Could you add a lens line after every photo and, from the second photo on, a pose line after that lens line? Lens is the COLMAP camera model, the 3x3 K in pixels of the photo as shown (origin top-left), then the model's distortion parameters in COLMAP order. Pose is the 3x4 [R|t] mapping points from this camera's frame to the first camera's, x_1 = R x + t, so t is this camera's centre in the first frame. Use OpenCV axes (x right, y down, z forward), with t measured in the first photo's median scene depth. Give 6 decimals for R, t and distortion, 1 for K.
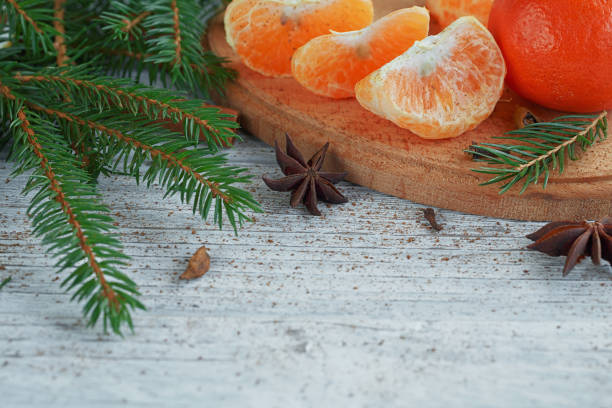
lens RADIAL K [[2308.8, 0, 306.0], [0, 2308.8, 204.0], [0, 0, 1]] dist [-0.012639, 1.388241]
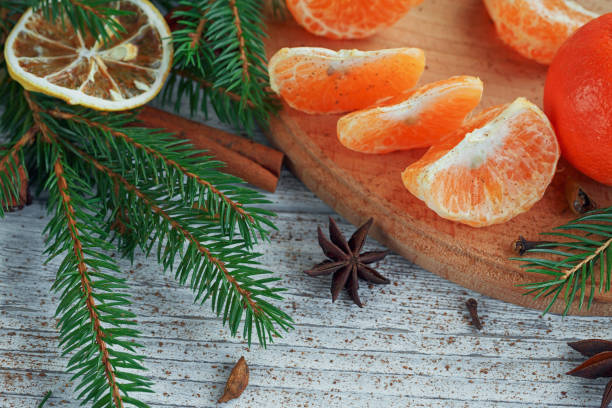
lens RADIAL K [[2308.8, 0, 306.0], [0, 2308.8, 204.0], [0, 0, 1]] dist [-0.012639, 1.388241]
pose [[0.999363, 0.030545, -0.018479, -0.000493], [-0.019718, 0.903790, 0.427521, -0.453172], [0.029760, -0.426884, 0.903817, 0.120885]]
